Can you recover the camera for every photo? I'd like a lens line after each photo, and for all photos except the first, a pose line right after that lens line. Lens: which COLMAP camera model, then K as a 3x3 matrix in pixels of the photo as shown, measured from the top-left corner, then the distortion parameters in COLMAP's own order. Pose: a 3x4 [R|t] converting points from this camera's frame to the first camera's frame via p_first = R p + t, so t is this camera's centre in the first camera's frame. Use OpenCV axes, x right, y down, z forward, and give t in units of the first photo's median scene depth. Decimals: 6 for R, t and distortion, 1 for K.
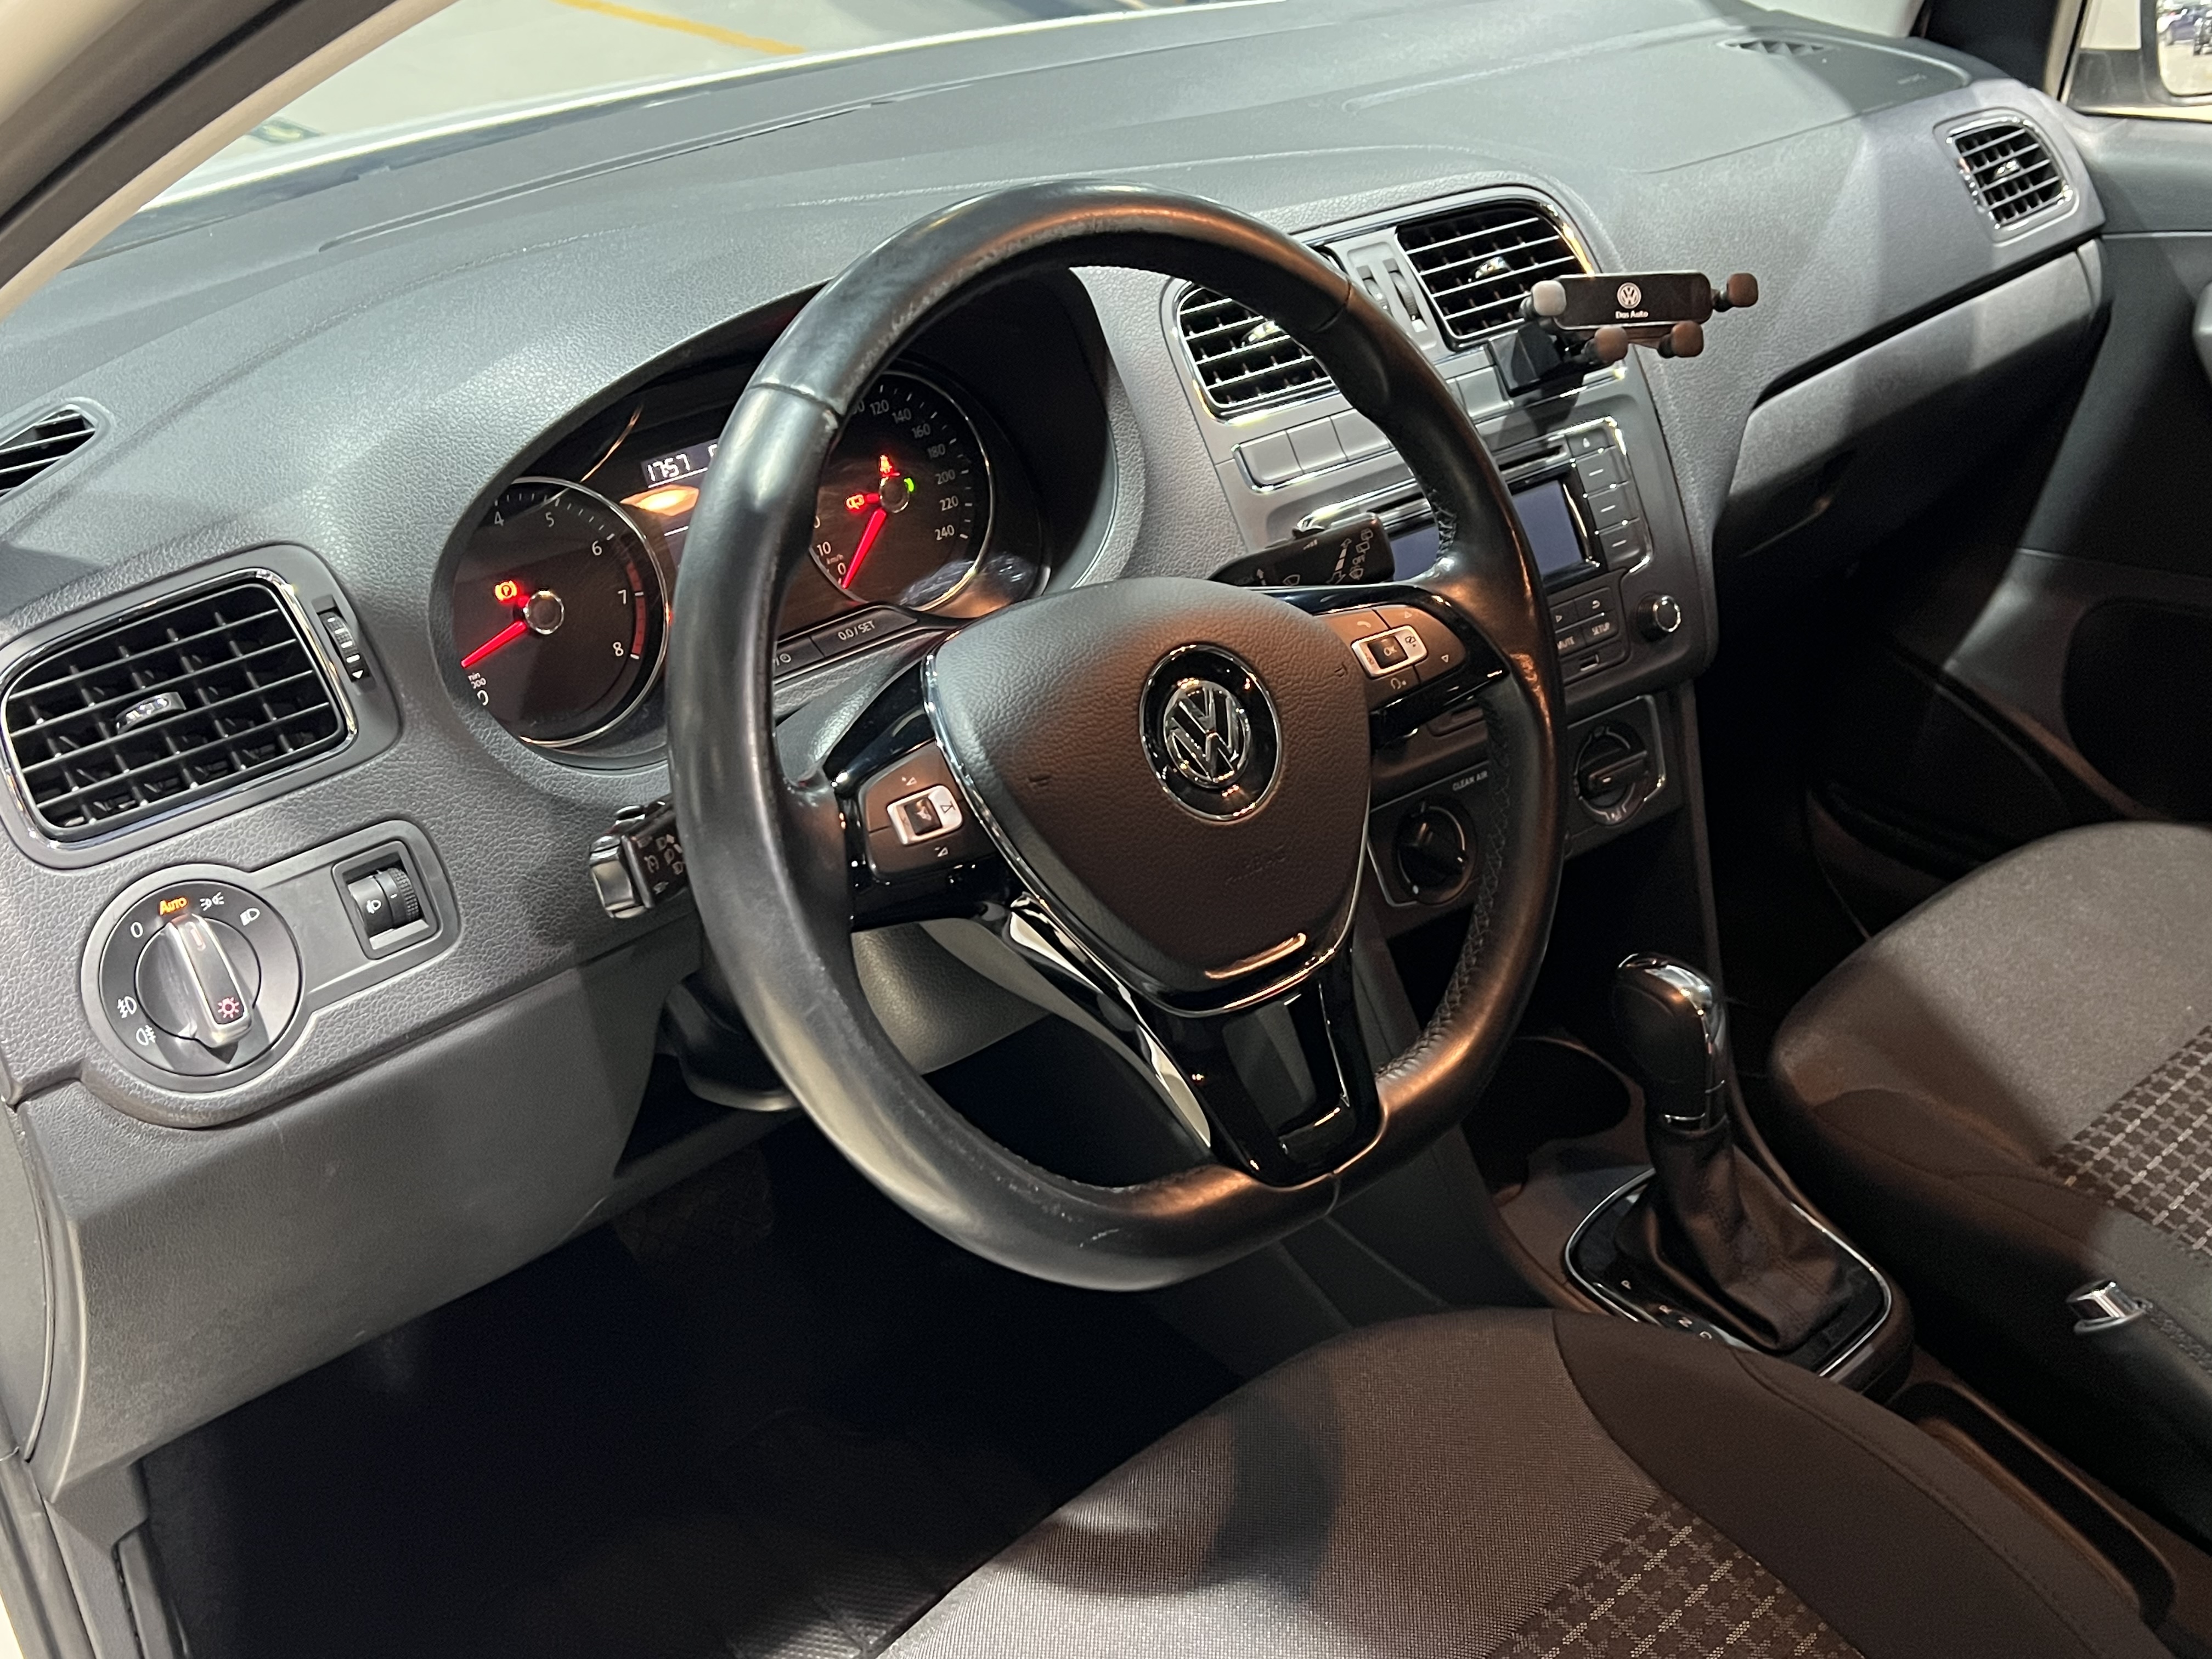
lens RADIAL K [[2277.8, 0, 1092.0], [0, 2277.8, 807.3], [0, 0, 1]] dist [0.104779, -0.218299]
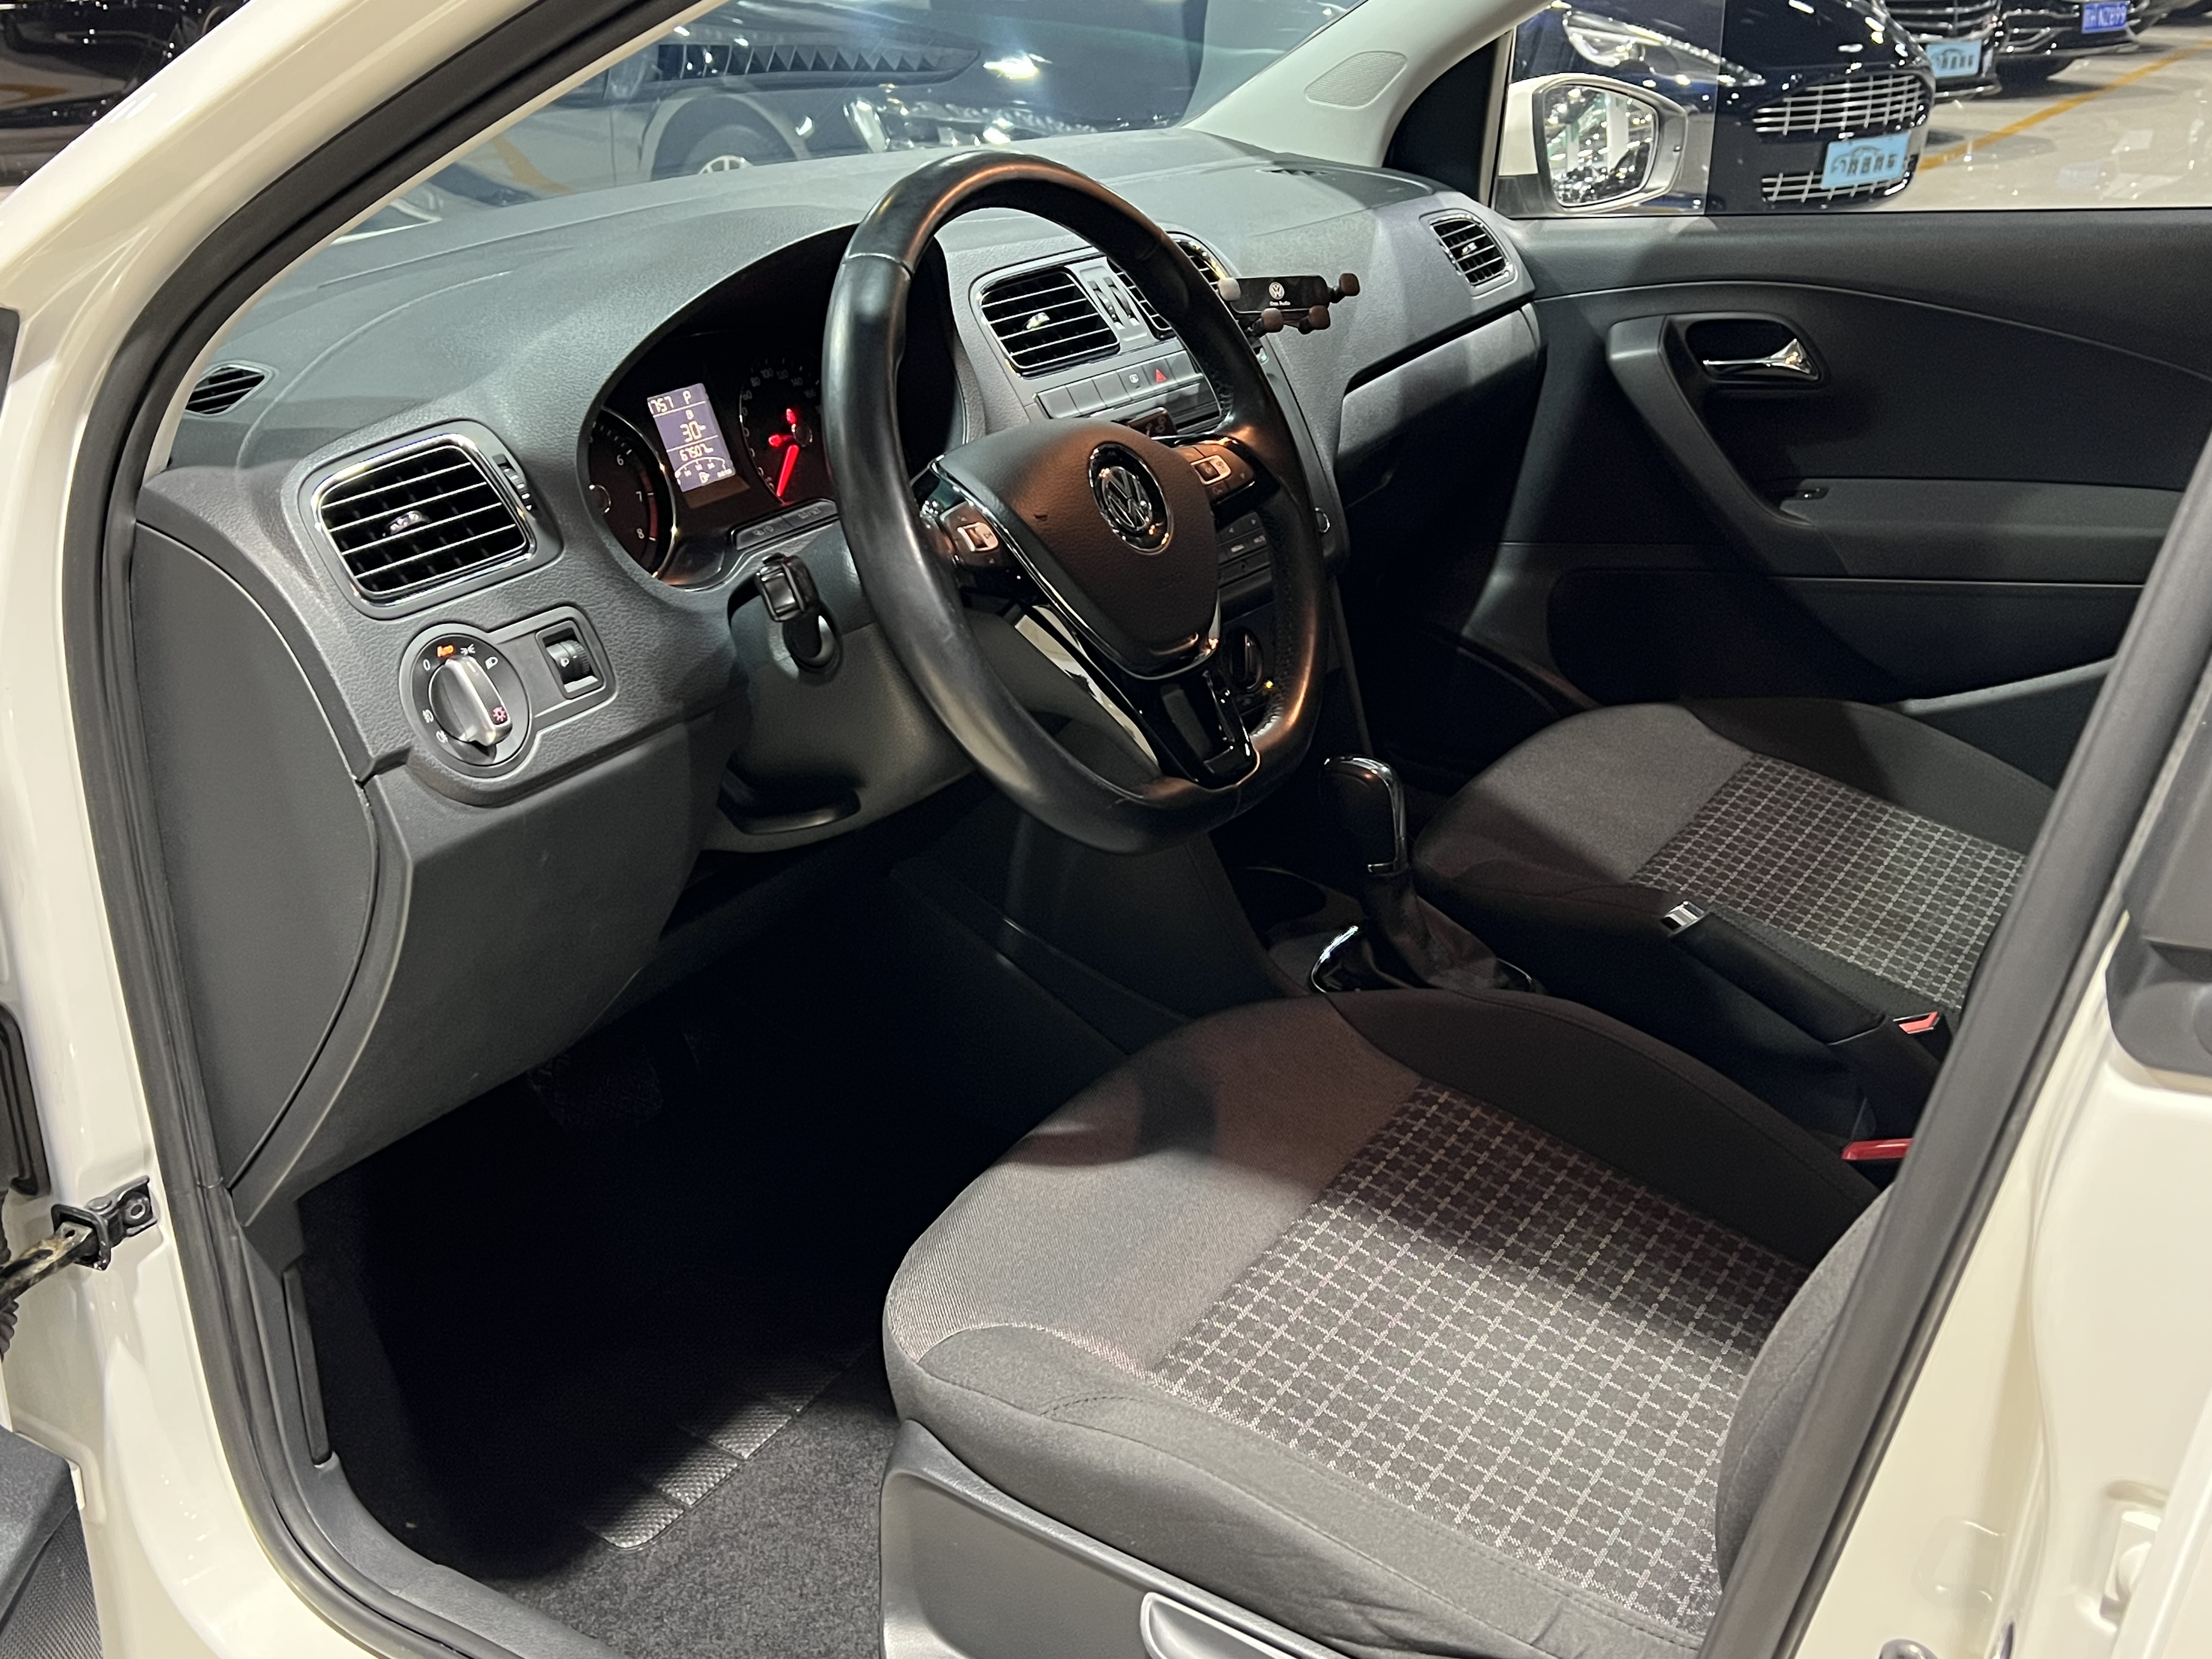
lens RADIAL K [[2257.3, 0, 1111.7], [0, 2257.3, 795.8], [0, 0, 1]] dist [0.173965, -0.462318]
pose [[0.962737, -0.091747, 0.254402, -0.246025], [0.122938, 0.986353, -0.109518, 0.222474], [-0.240882, 0.136713, 0.960877, -0.289883]]
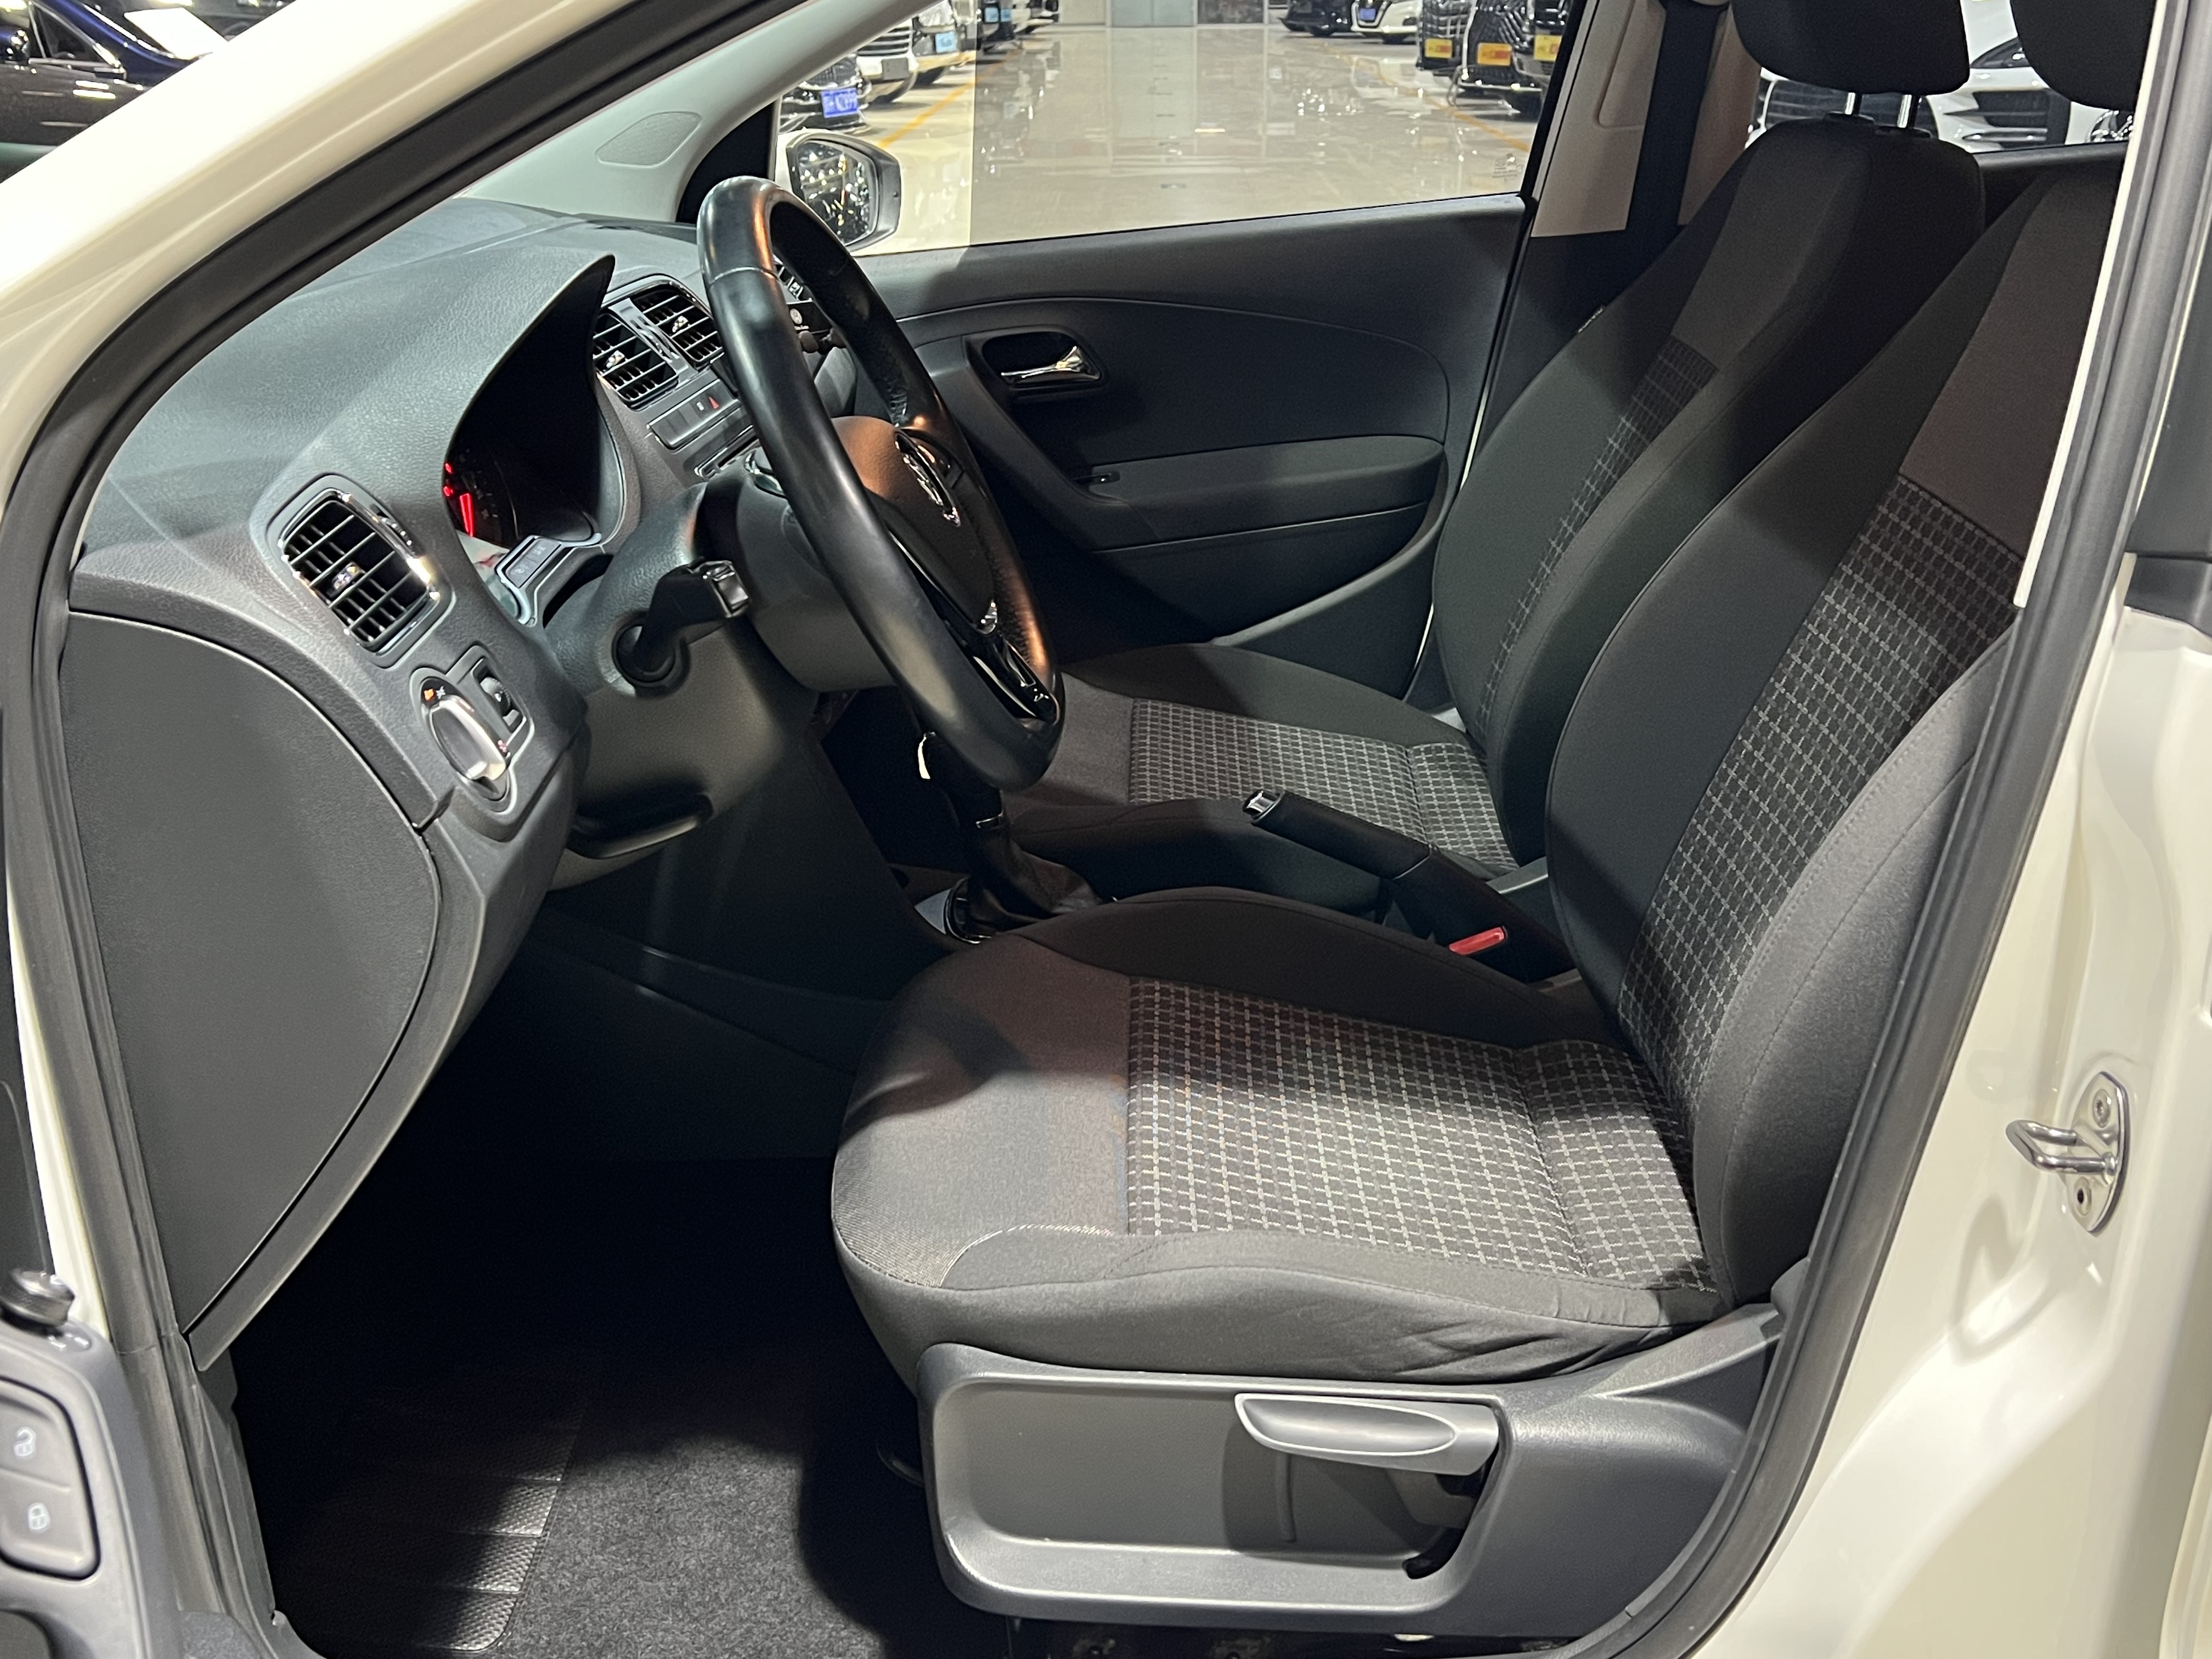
lens RADIAL K [[2257.3, 0, 1111.7], [0, 2257.3, 795.8], [0, 0, 1]] dist [0.173965, -0.462318]
pose [[0.690393, -0.244258, 0.680951, -0.712554], [0.357877, 0.933347, -0.028047, 0.190629], [-0.628714, 0.263060, 0.731791, -0.170325]]
